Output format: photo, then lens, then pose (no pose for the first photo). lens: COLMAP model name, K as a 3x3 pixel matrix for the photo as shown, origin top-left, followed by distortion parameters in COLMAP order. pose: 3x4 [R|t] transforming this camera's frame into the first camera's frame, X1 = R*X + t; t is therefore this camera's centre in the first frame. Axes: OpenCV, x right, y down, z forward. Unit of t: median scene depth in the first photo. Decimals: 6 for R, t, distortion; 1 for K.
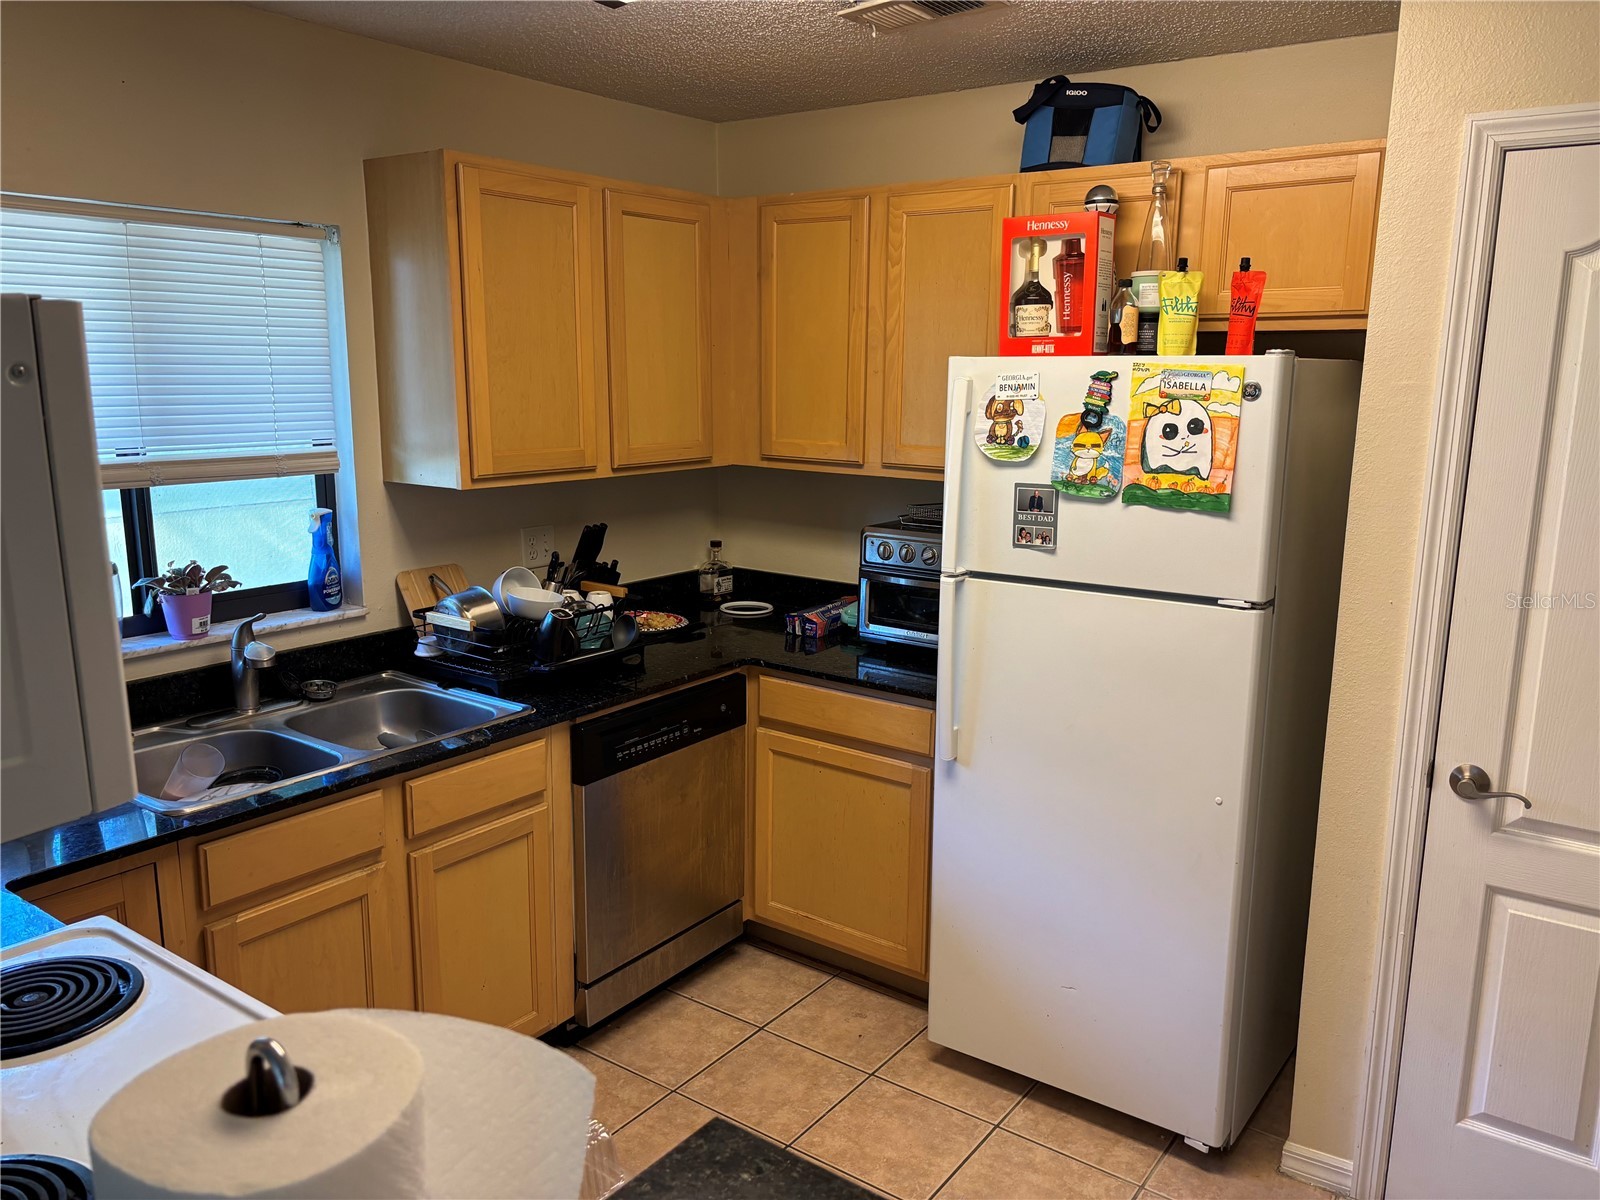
lens RADIAL K [[1199.7, 0, 800.0], [0, 1199.7, 600.0], [0, 0, 1]] dist [0.006735, -0.001417]
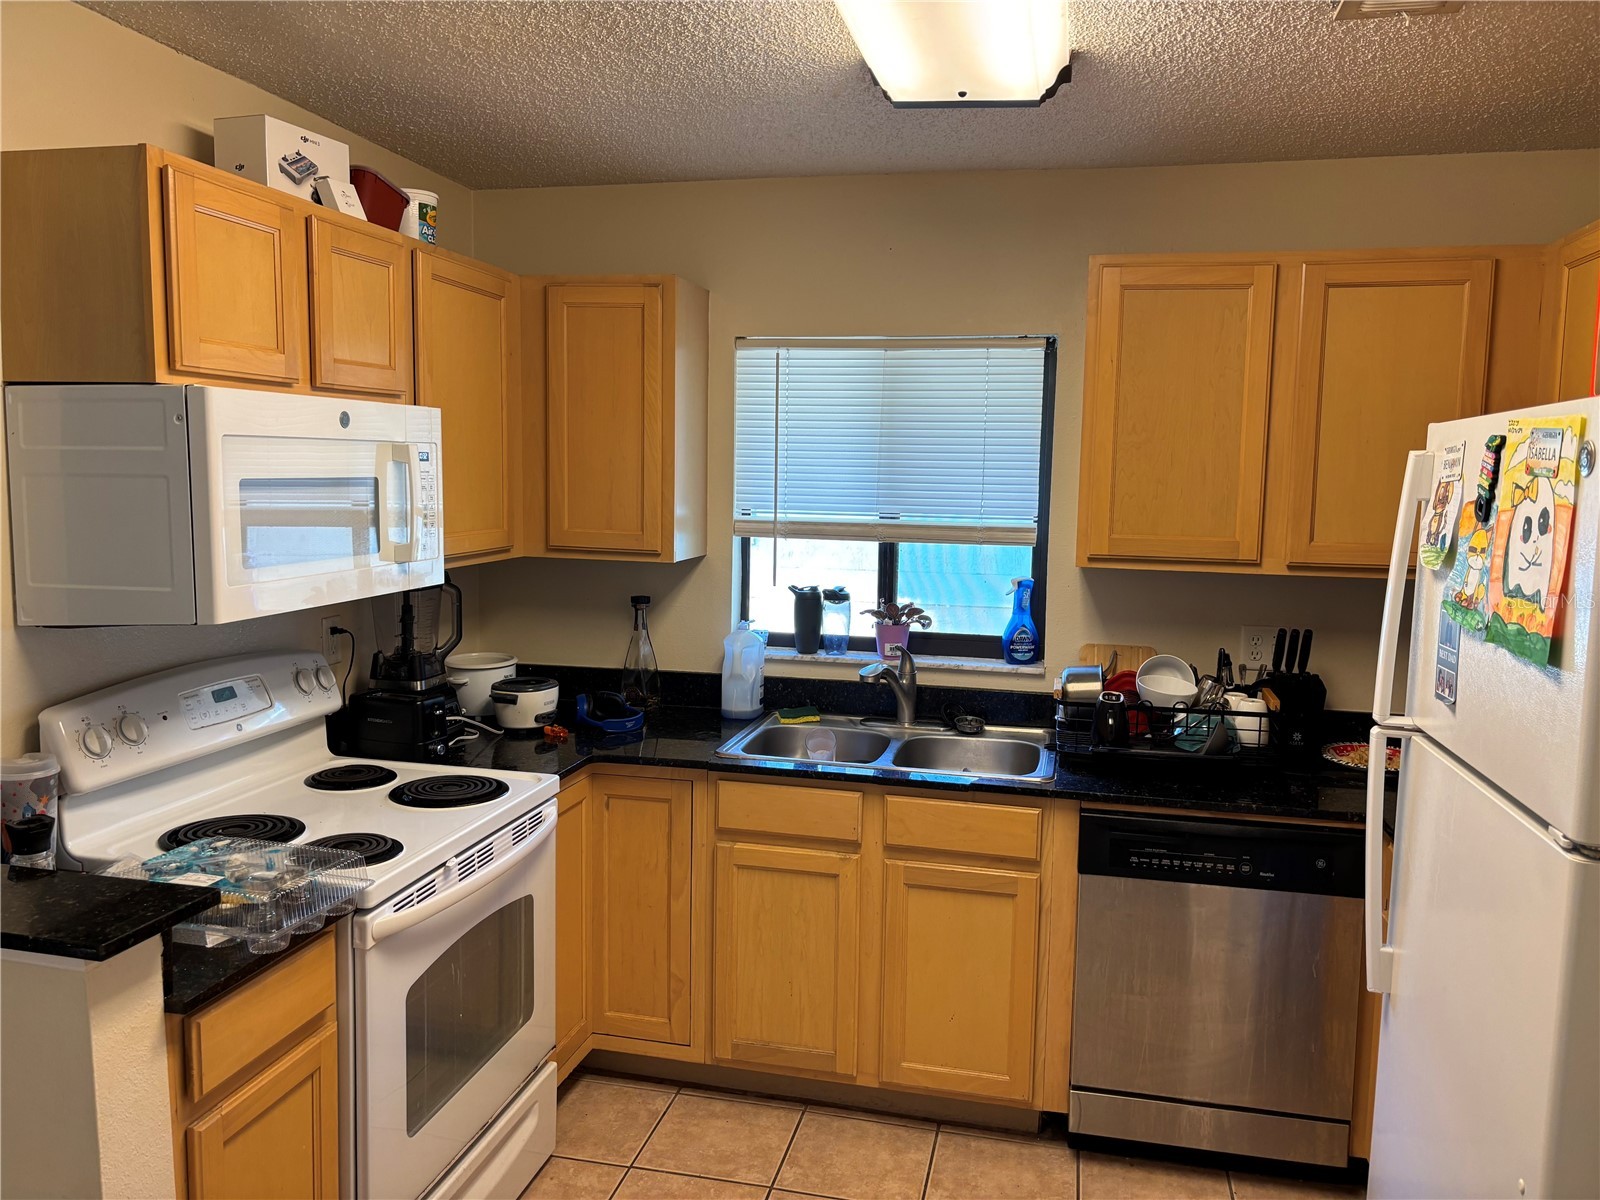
lens RADIAL K [[1199.7, 0, 800.0], [0, 1199.7, 600.0], [0, 0, 1]] dist [0.006735, -0.001417]
pose [[0.397651, 0.102053, -0.911844, 0.617218], [-0.199082, 0.979717, 0.022830, -0.040493], [0.895678, 0.172453, 0.409902, 0.373107]]
